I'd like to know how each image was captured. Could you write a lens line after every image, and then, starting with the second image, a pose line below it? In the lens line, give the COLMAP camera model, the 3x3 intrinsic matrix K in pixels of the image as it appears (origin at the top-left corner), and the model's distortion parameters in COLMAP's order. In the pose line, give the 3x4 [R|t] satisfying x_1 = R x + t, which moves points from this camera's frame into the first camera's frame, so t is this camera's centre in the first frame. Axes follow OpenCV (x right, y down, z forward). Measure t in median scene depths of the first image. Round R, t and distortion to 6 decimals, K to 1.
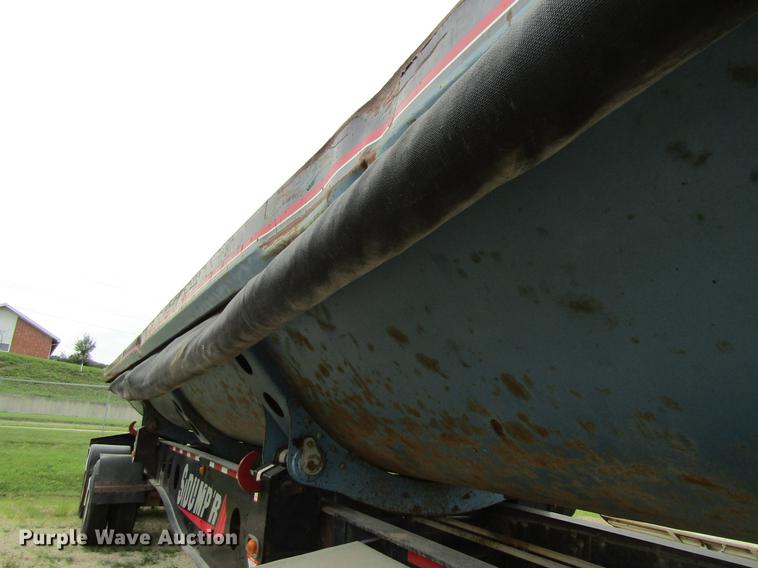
lens RADIAL K [[539.2, 0, 379.0], [0, 539.2, 284.0], [0, 0, 1]] dist [-0.009375, -0.001508]
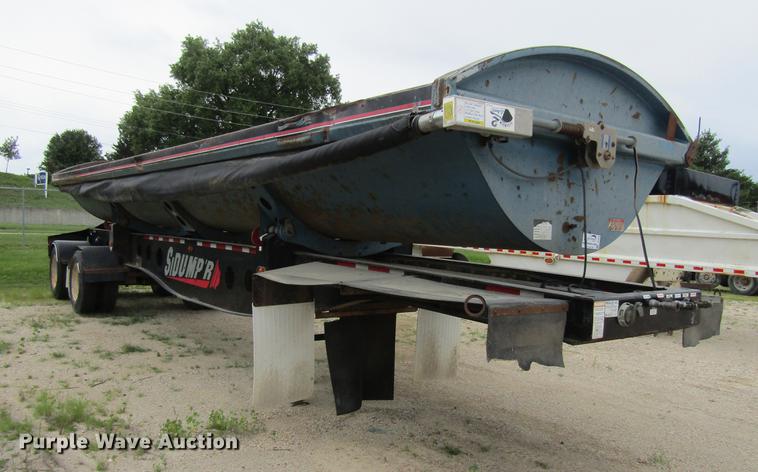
lens RADIAL K [[612.5, 0, 379.0], [0, 612.5, 261.2], [0, 0, 1]] dist [-0.005352, -0.001443]
pose [[0.990183, -0.033040, 0.135815, -0.073872], [-0.011647, 0.948780, 0.315724, -0.208037], [-0.139290, -0.314207, 0.939081, -0.885101]]
